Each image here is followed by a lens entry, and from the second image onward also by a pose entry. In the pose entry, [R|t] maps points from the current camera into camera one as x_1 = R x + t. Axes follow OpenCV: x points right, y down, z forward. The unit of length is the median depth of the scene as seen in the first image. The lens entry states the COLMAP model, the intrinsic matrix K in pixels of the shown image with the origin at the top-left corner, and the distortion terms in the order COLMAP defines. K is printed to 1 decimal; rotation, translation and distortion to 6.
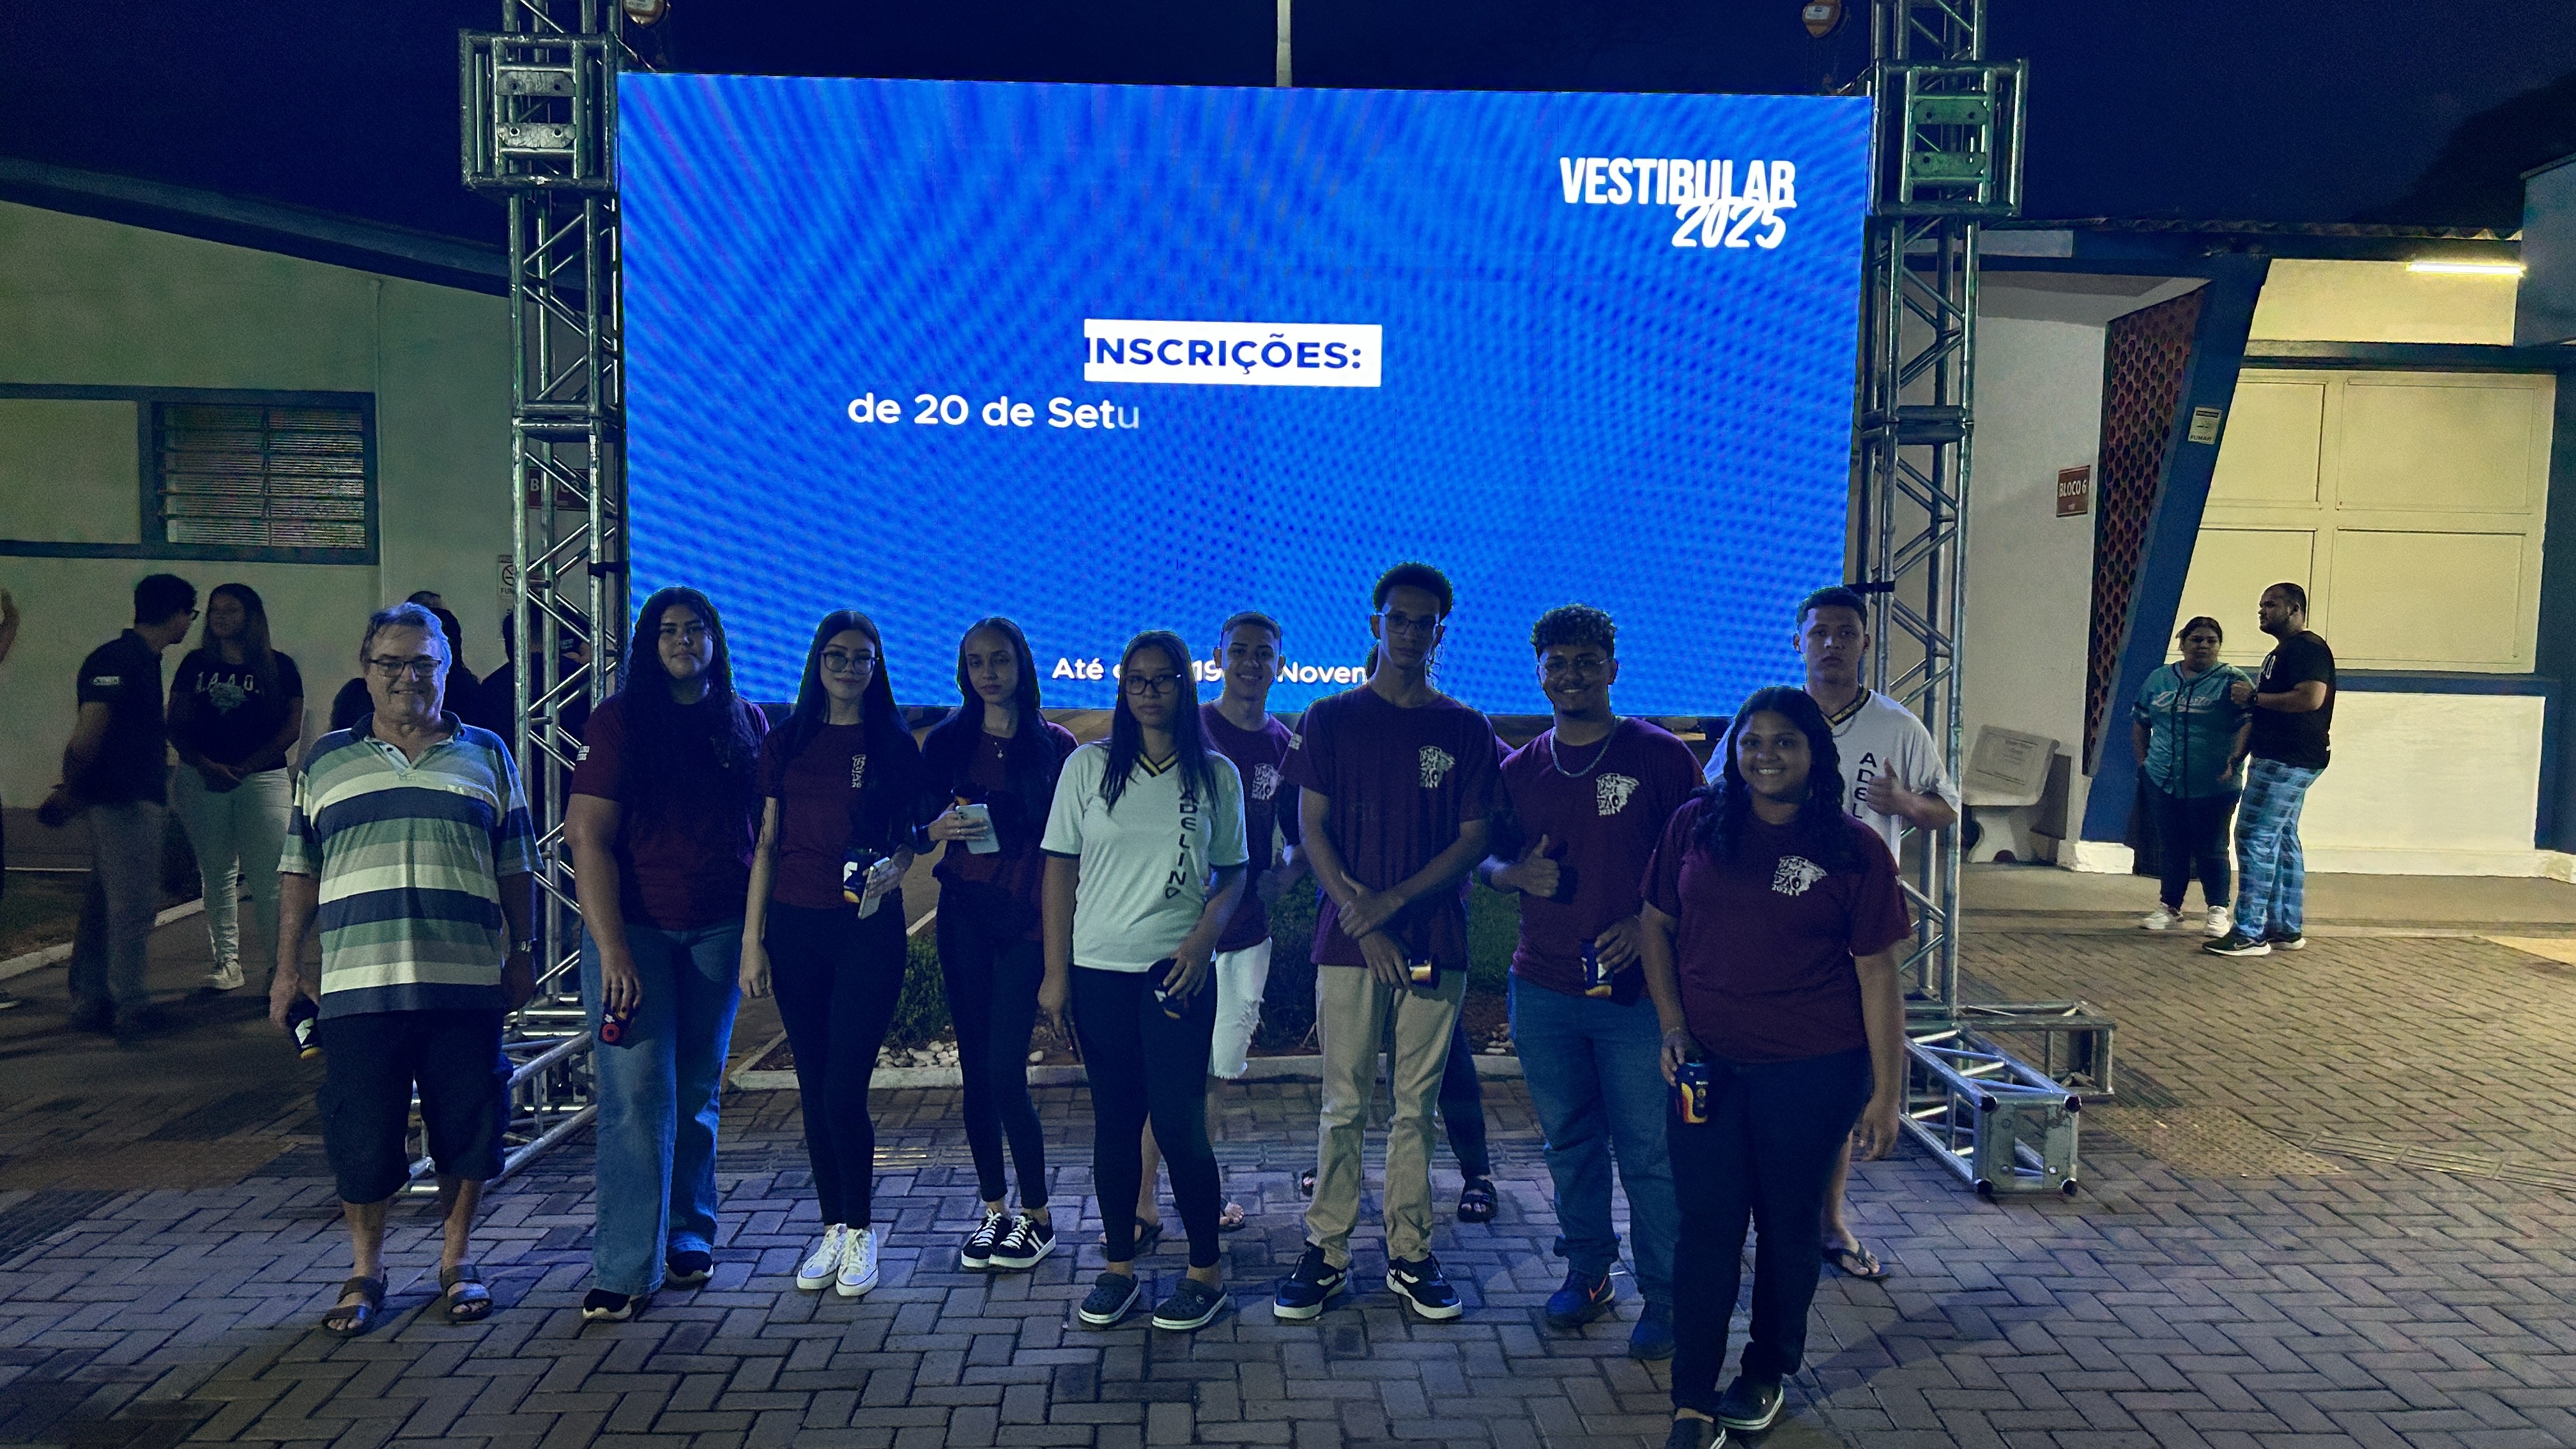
lens RADIAL K [[1953.7, 0, 1295.7], [0, 1953.7, 731.1], [0, 0, 1]] dist [0.012061, -0.014176]
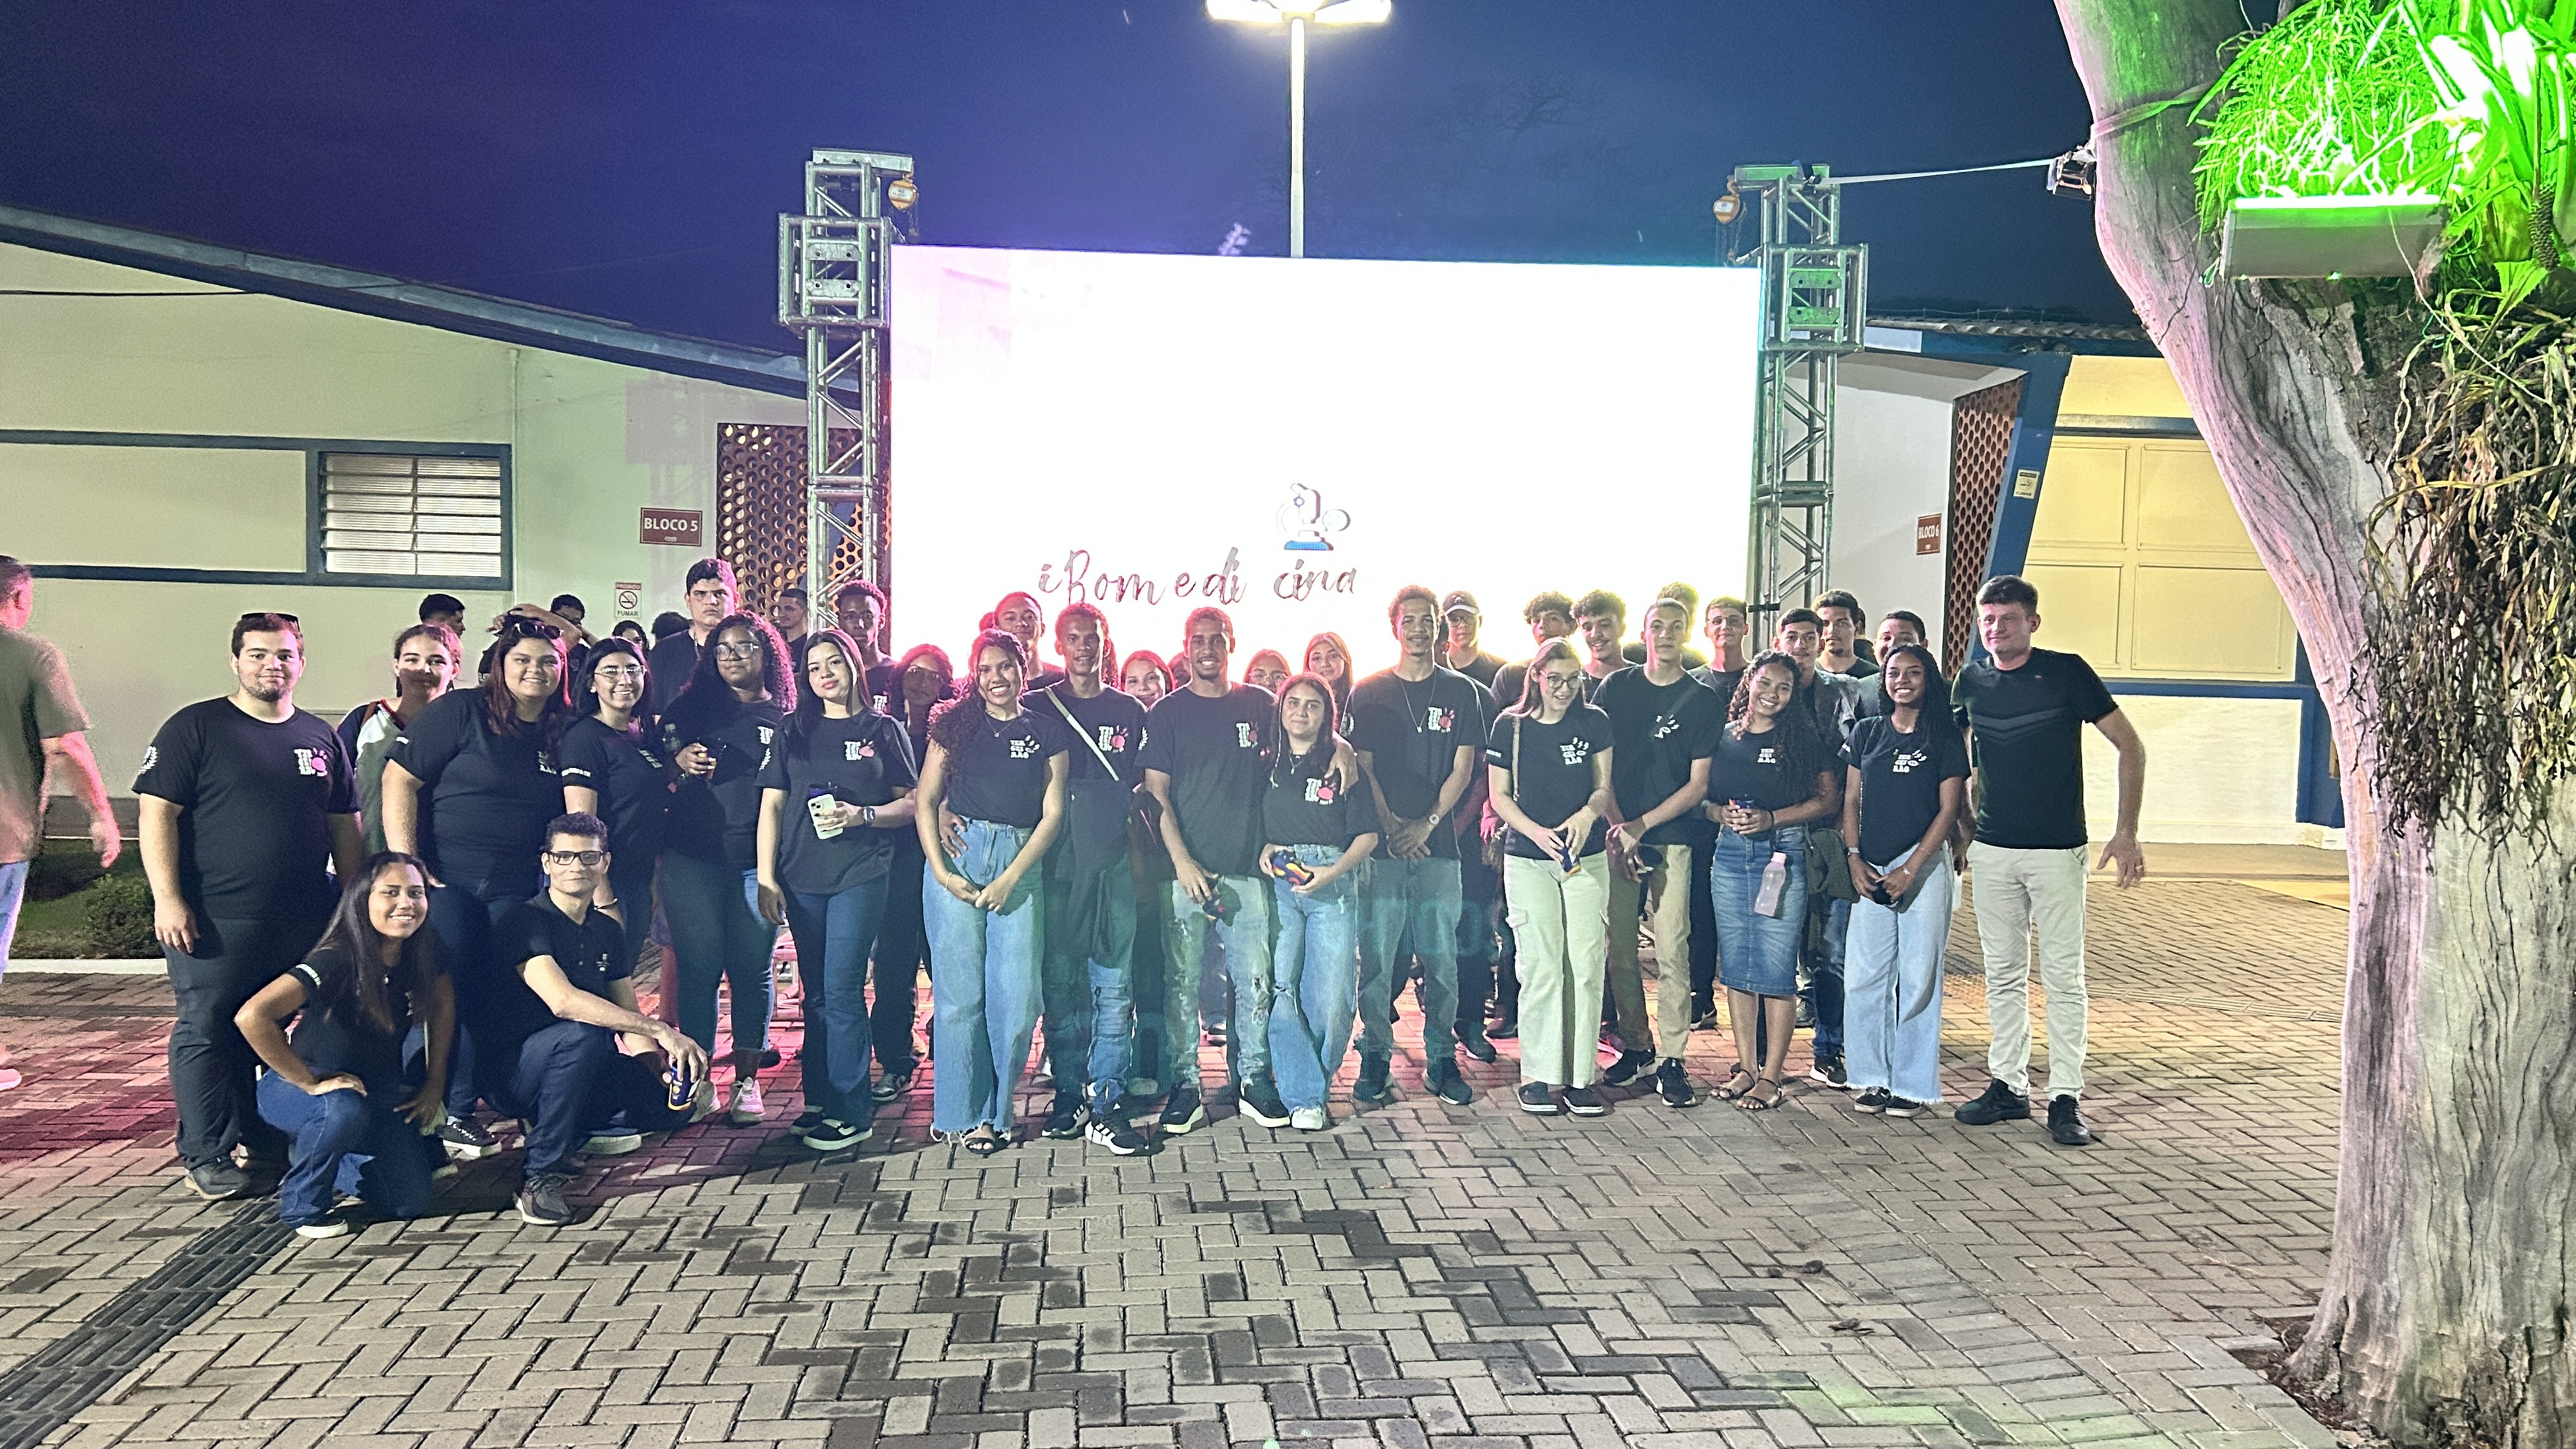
lens RADIAL K [[1953.7, 0, 1295.7], [0, 1953.7, 731.1], [0, 0, 1]] dist [0.012061, -0.014176]
pose [[0.999000, -0.001229, 0.044702, -0.112220], [0.001876, 0.999894, -0.014435, 0.036793], [-0.044679, 0.014504, 0.998896, -0.414008]]
